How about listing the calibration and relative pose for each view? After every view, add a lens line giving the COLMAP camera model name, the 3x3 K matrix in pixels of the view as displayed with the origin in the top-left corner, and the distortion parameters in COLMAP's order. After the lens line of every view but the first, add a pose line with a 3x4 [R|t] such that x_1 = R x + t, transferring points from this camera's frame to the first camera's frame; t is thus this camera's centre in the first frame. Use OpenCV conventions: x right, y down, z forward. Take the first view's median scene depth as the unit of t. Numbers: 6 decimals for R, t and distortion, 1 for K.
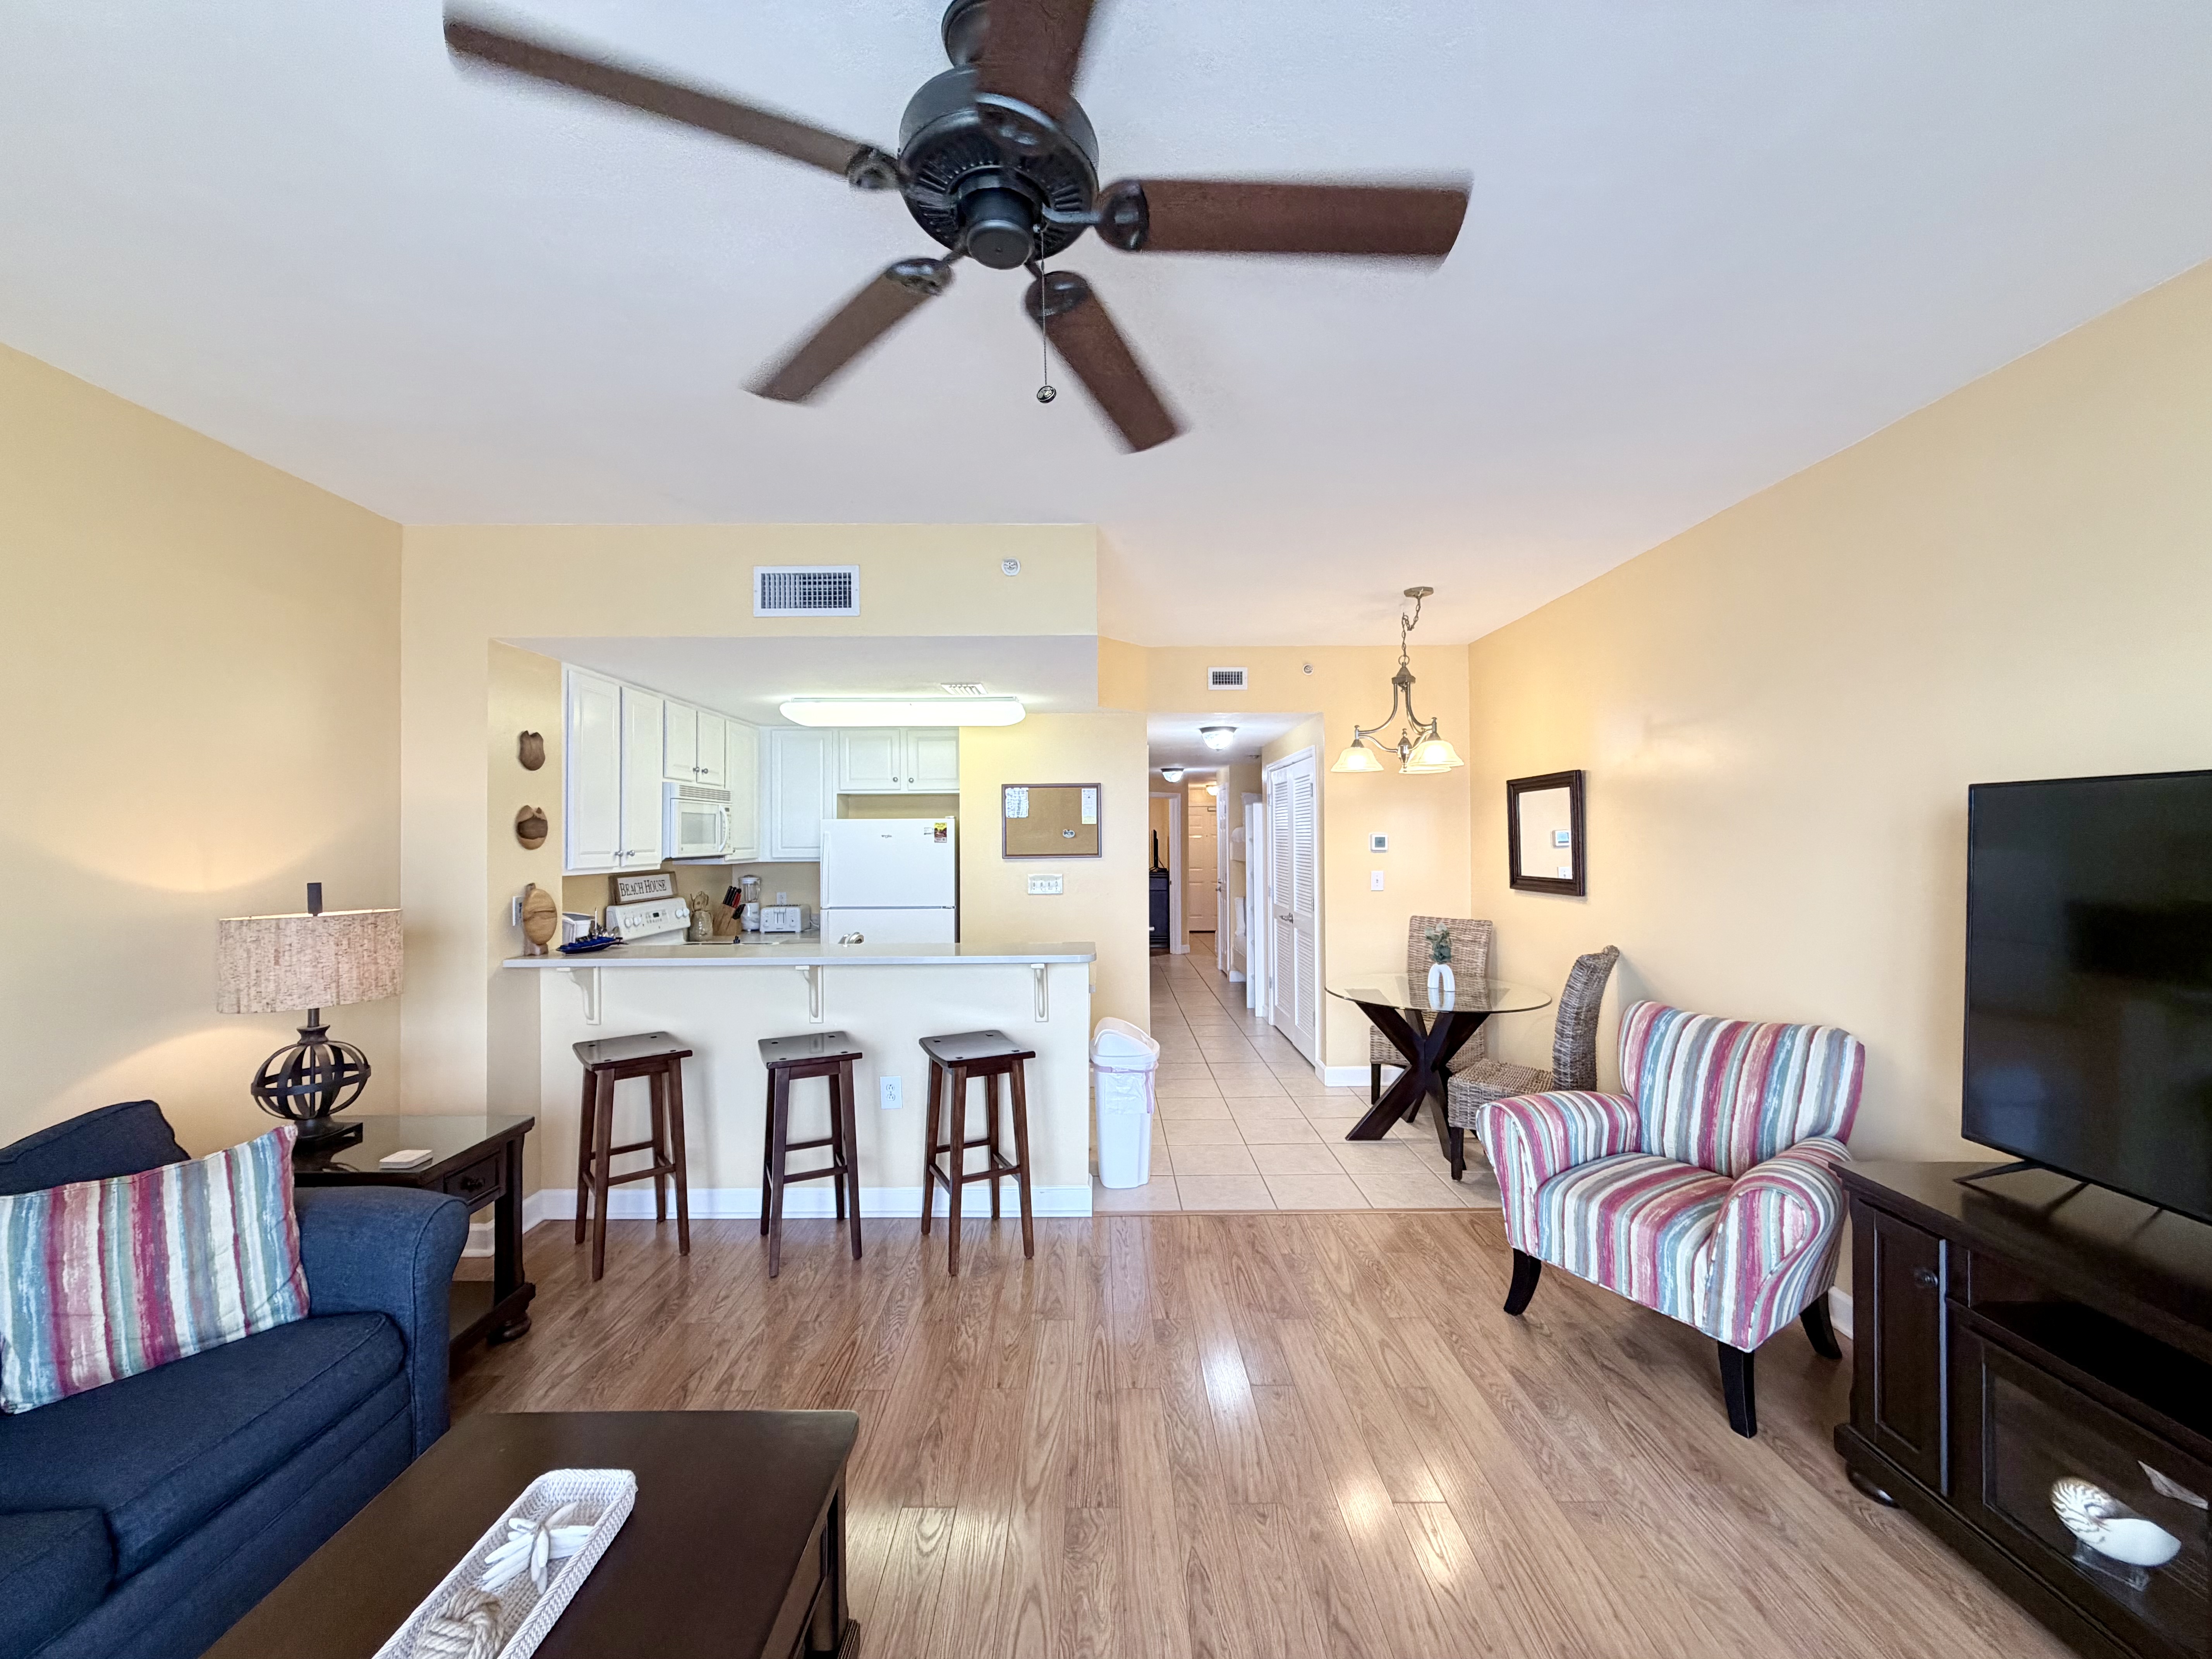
lens RADIAL K [[877.6, 0, 1099.8], [0, 877.6, 826.9], [0, 0, 1]] dist [-0.000943, -0.000032]
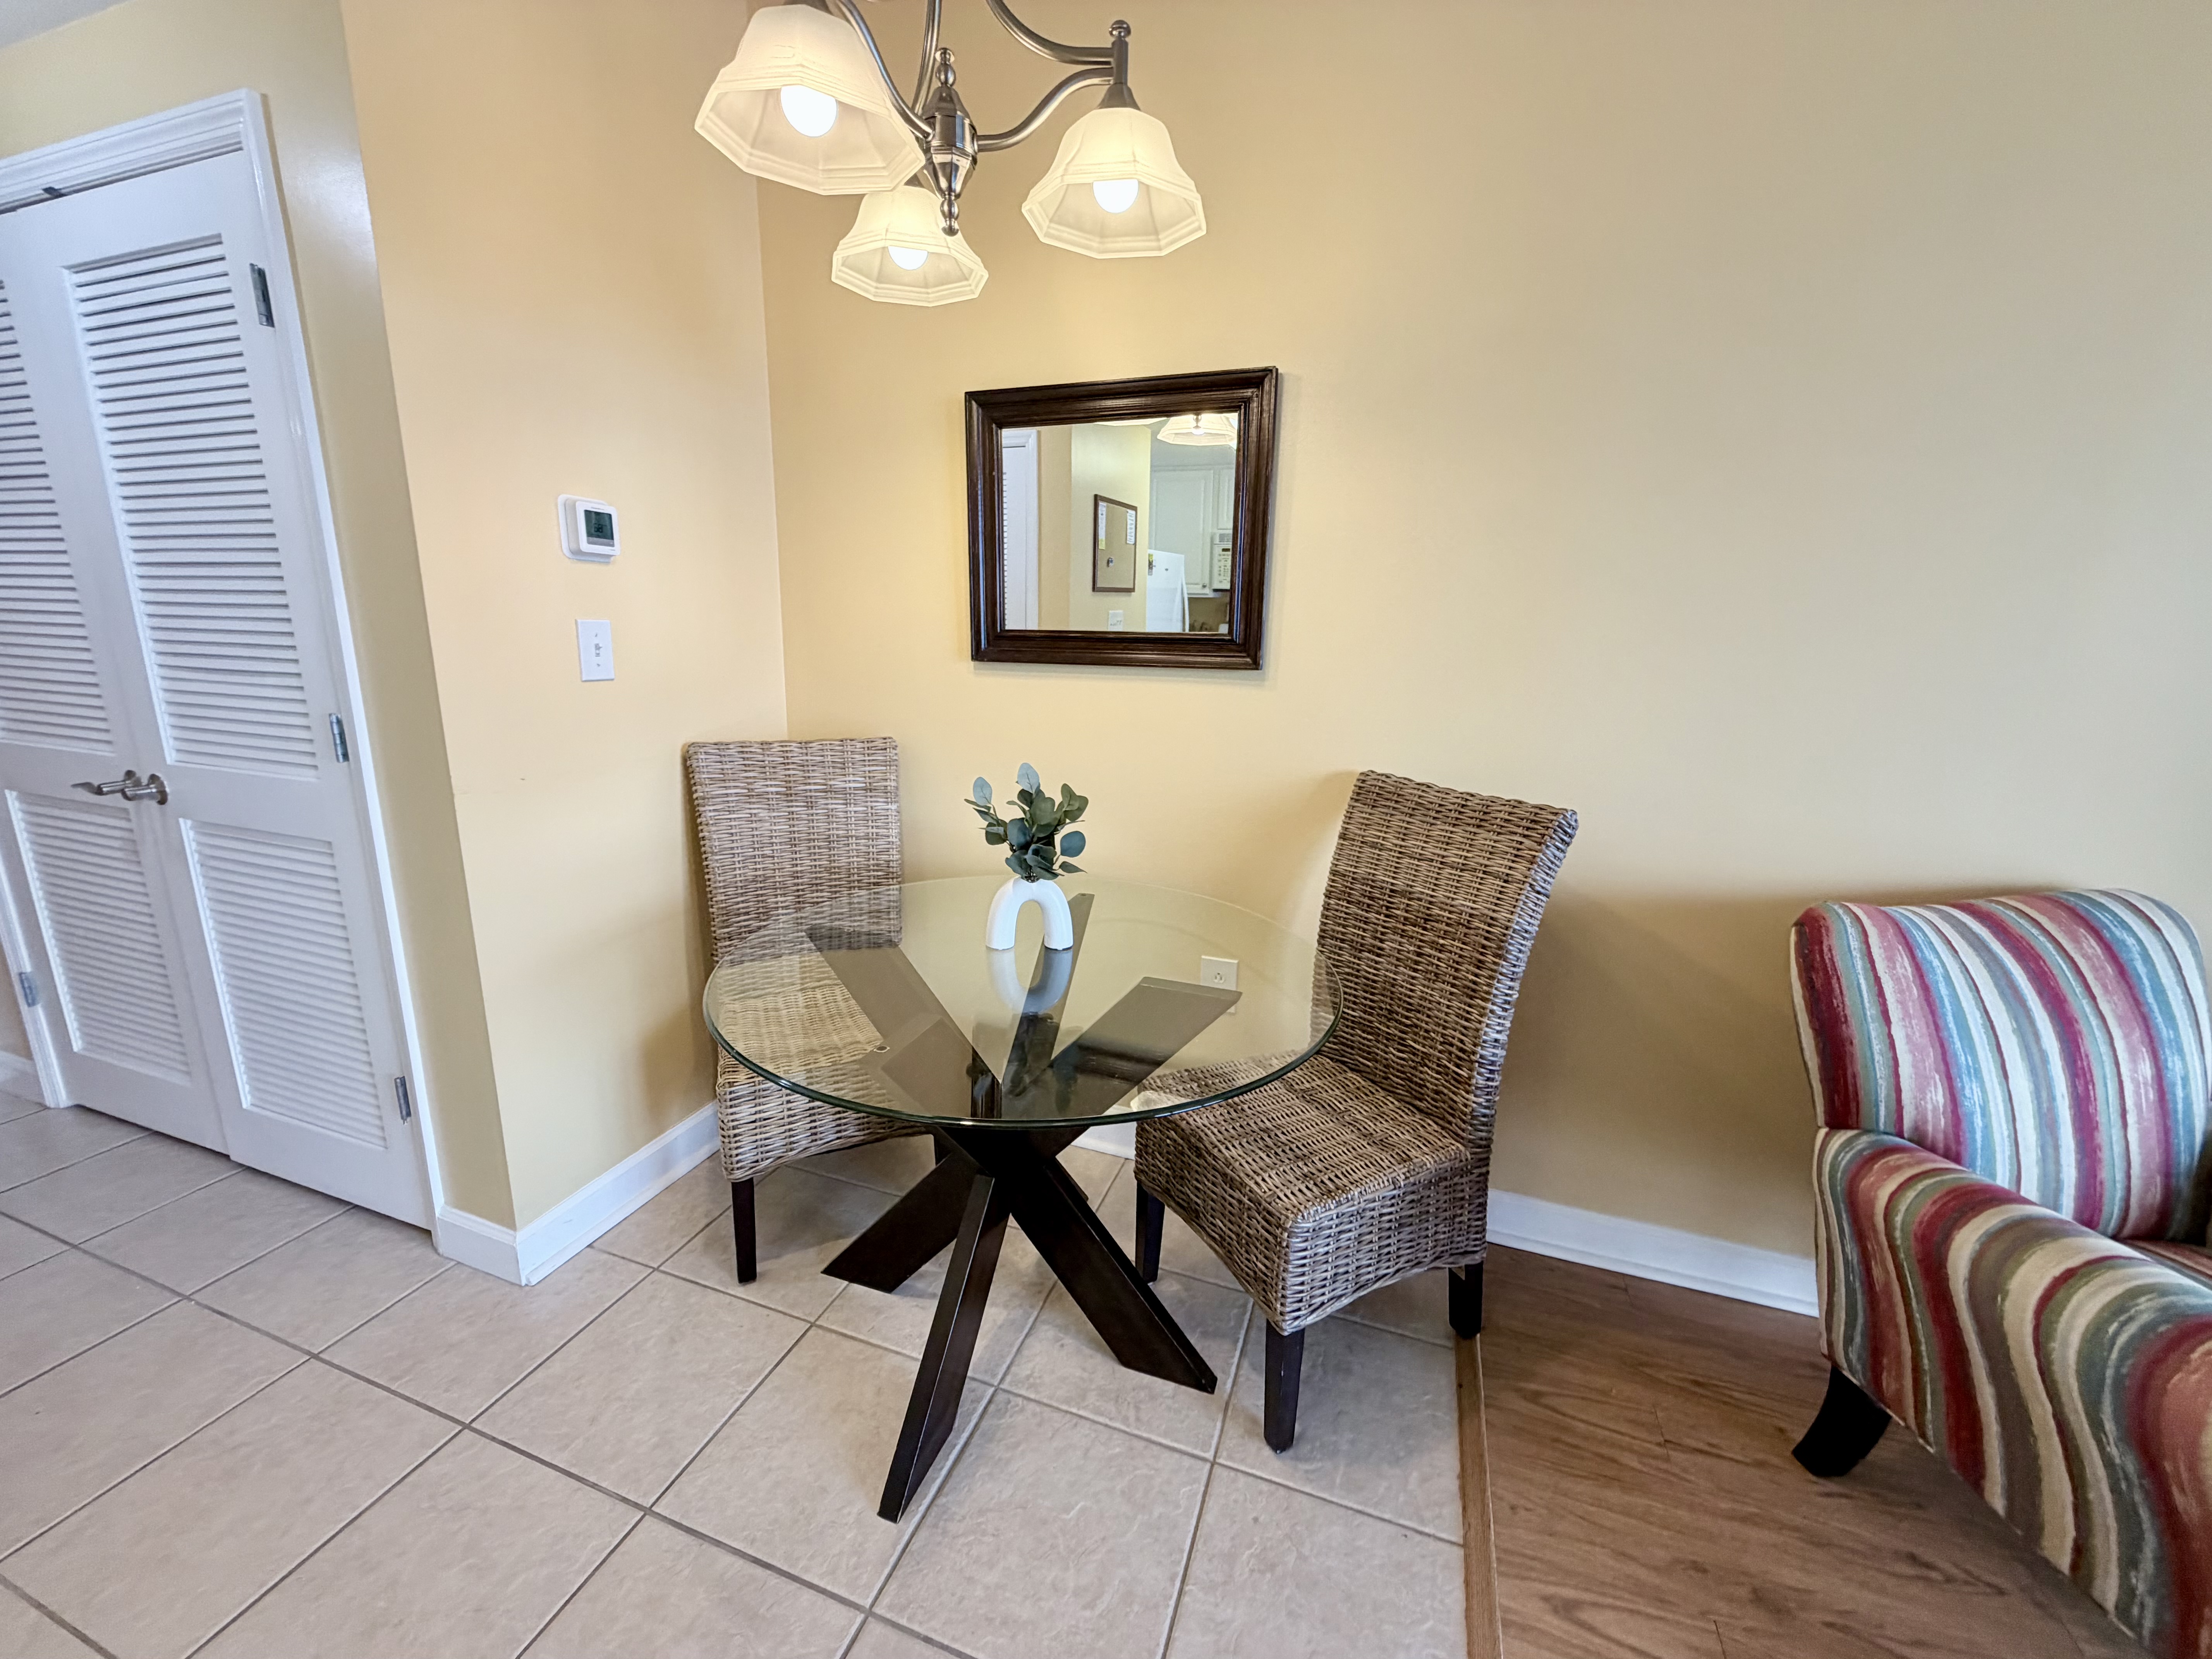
lens RADIAL K [[893.7, 0, 1106.0], [0, 893.7, 829.5], [0, 0, 1]] dist [0.001634, 0.000262]
pose [[0.344820, -0.200533, 0.916998, 0.087494], [-0.036434, 0.973318, 0.226550, 0.066303], [-0.937961, -0.111529, 0.328313, 1.059689]]
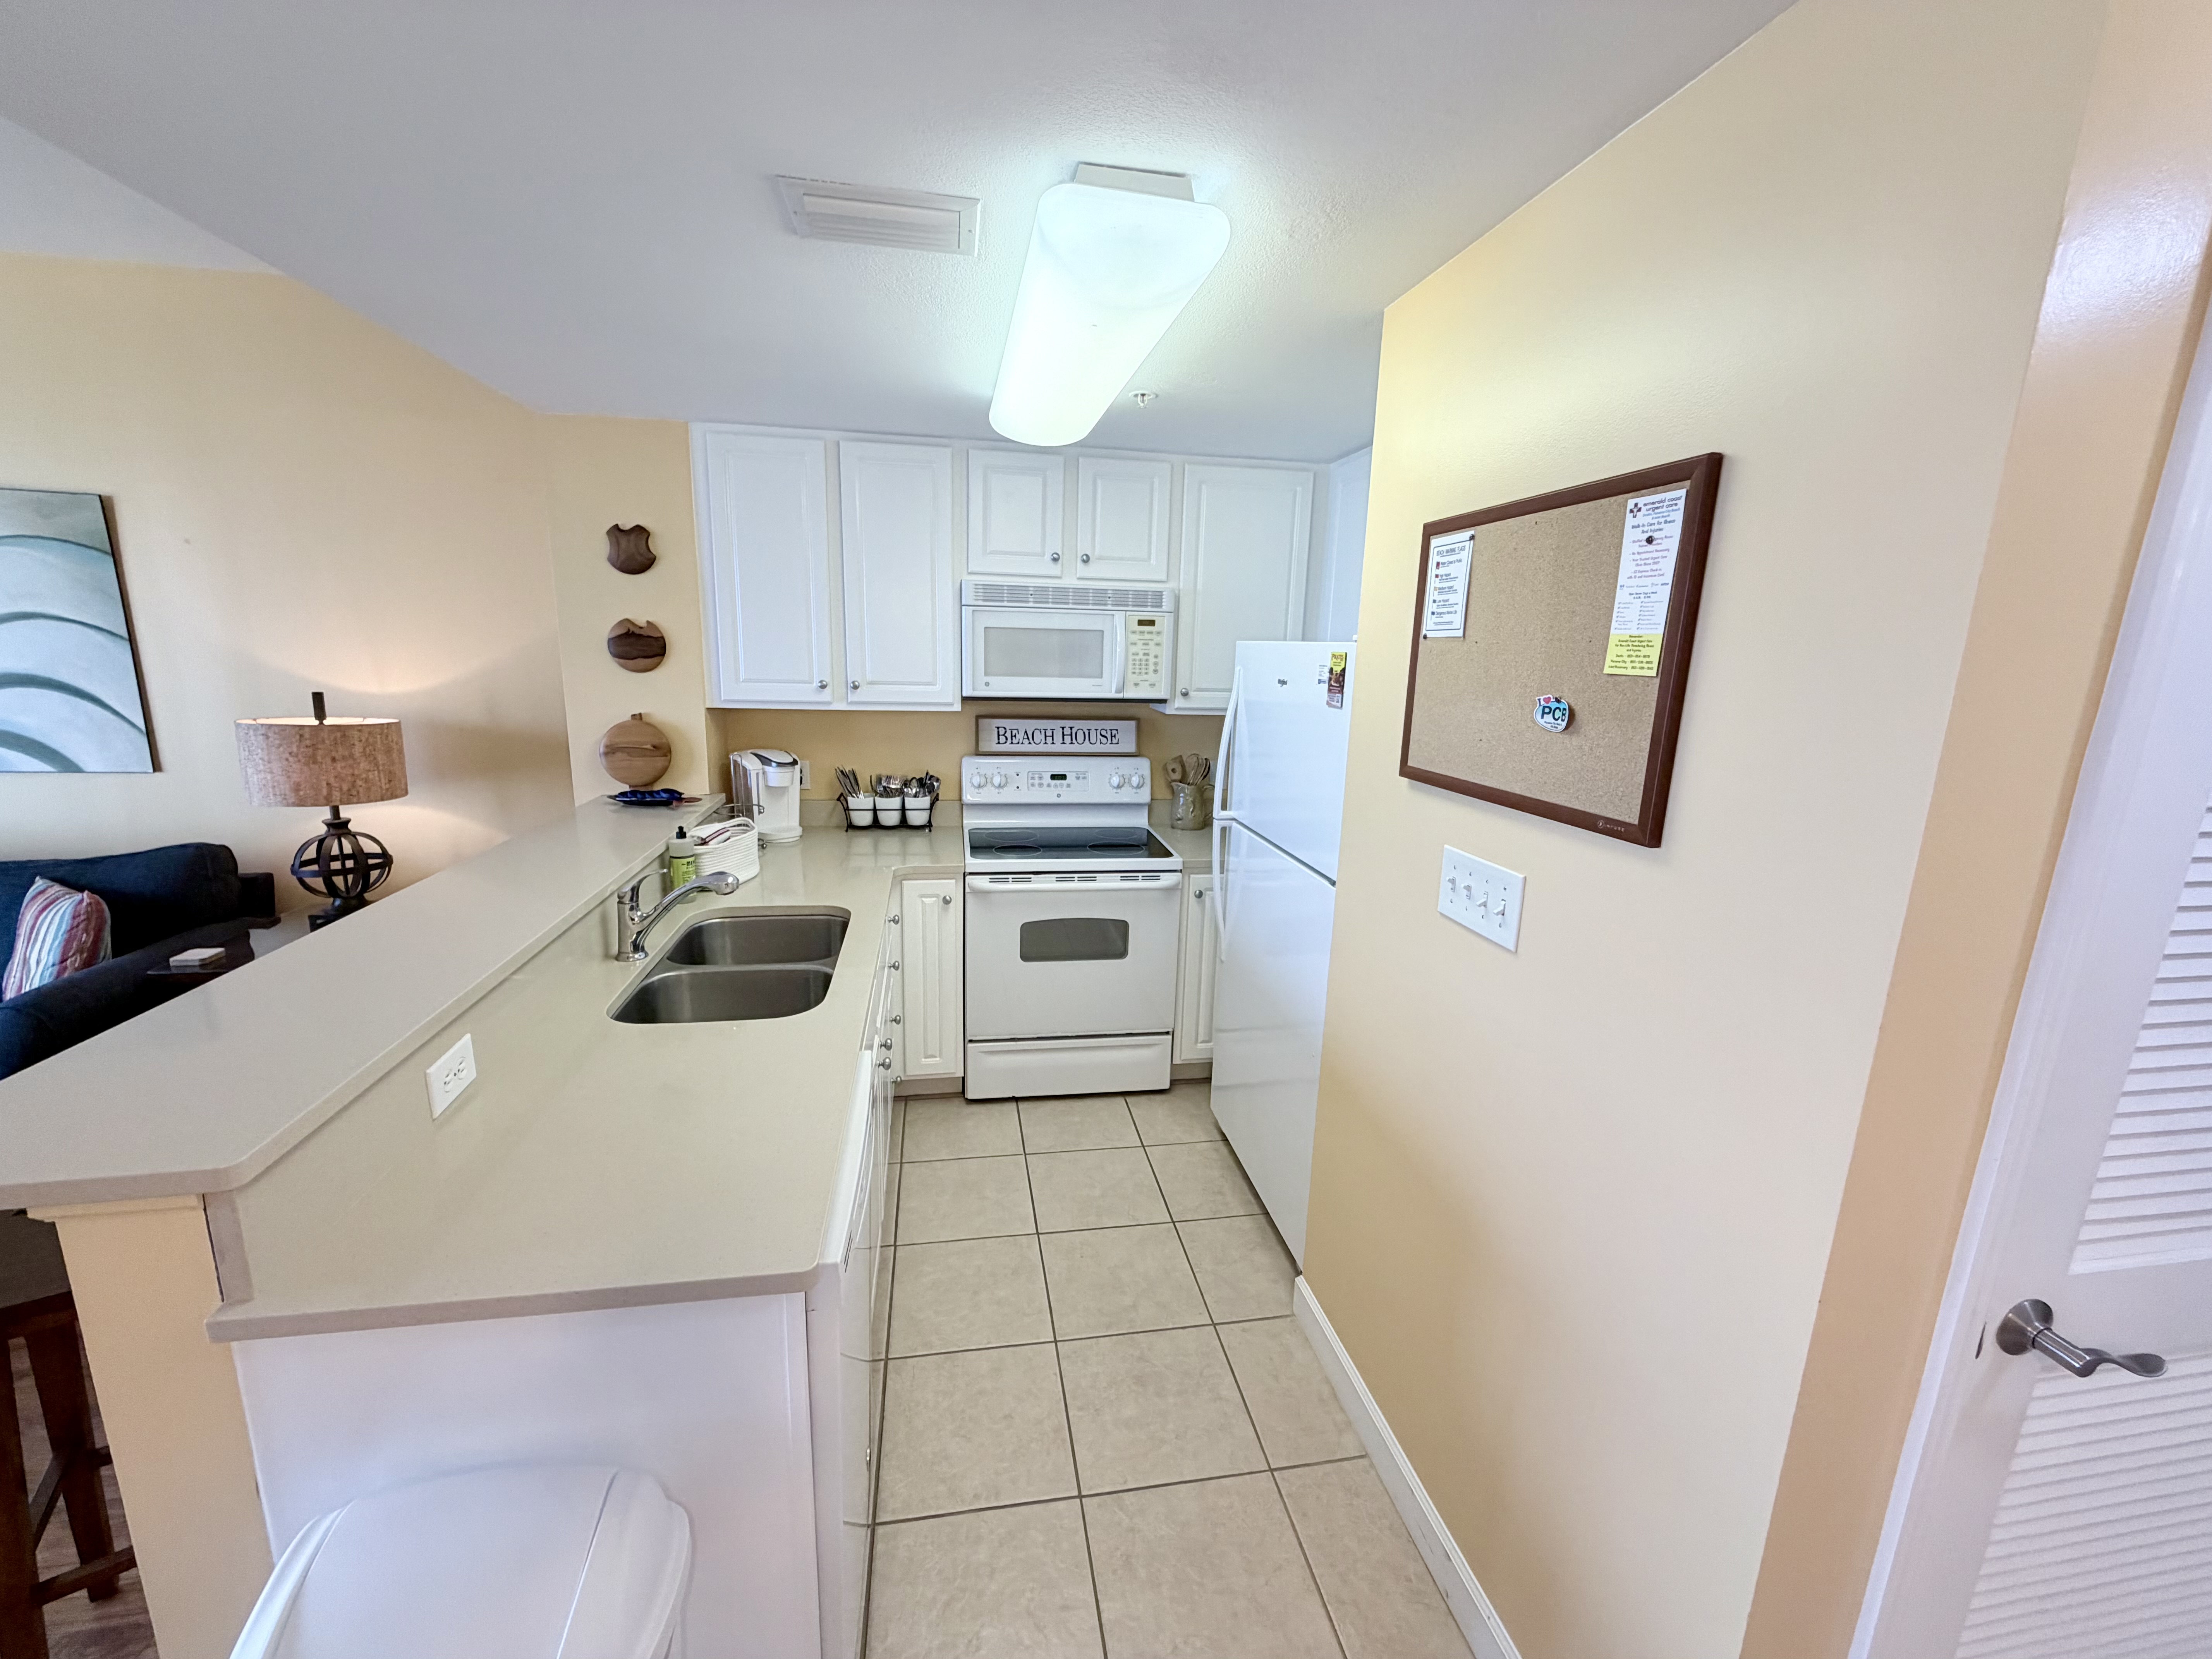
lens RADIAL K [[877.6, 0, 1099.8], [0, 877.6, 826.9], [0, 0, 1]] dist [-0.000943, -0.000032]
pose [[0.165897, 0.212029, -0.963079, 0.260630], [-0.016425, 0.977071, 0.212280, -0.015106], [0.986006, -0.019398, 0.165576, 1.267916]]
